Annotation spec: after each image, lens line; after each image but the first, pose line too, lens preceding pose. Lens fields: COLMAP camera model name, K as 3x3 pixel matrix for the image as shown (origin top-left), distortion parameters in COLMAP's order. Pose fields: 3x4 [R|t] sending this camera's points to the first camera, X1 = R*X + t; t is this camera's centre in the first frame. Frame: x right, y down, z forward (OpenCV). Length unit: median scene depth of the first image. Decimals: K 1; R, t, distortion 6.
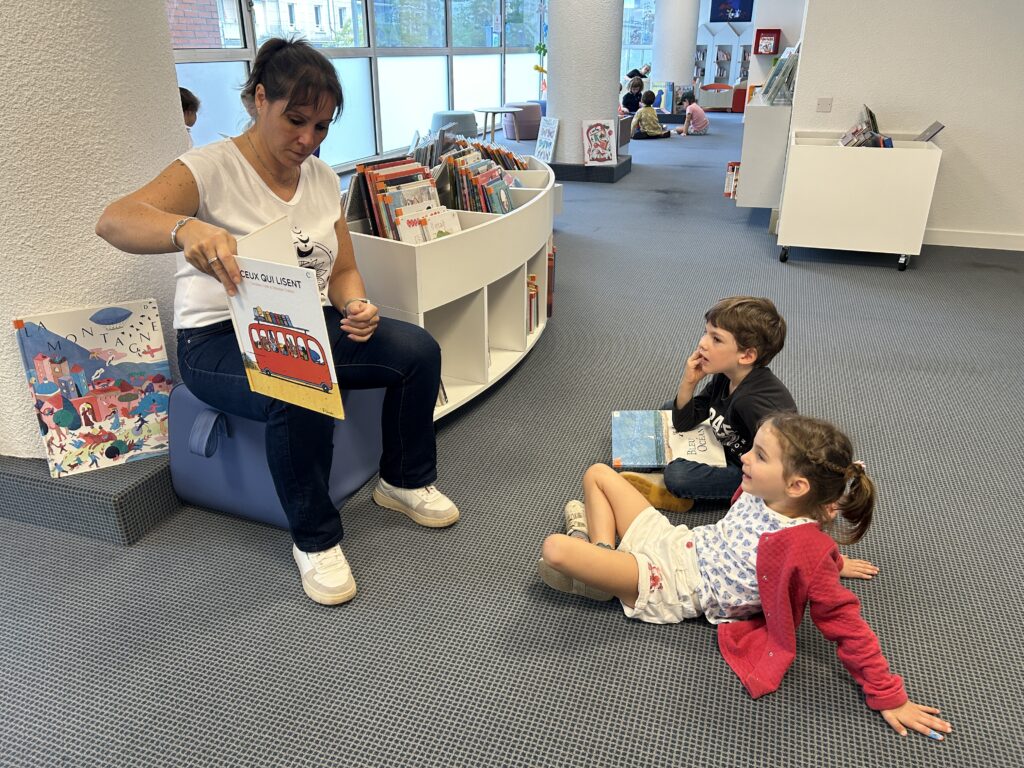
lens RADIAL K [[769.4, 0, 512.0], [0, 769.4, 384.0], [0, 0, 1]] dist [0.077986, -0.066761]
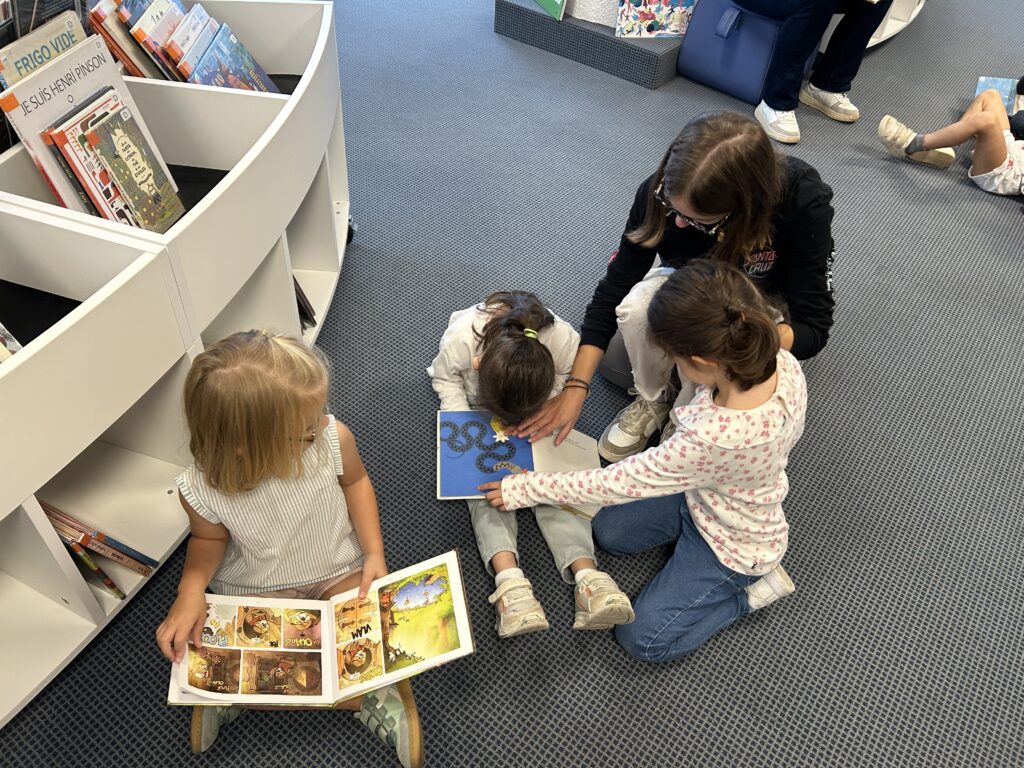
lens RADIAL K [[769.4, 0, 512.0], [0, 769.4, 384.0], [0, 0, 1]] dist [0.077986, -0.066761]
pose [[0.944050, 0.282592, -0.170031, -0.304231], [-0.203536, 0.904884, 0.373843, 0.208060], [0.259503, -0.318319, 0.911773, -0.763635]]
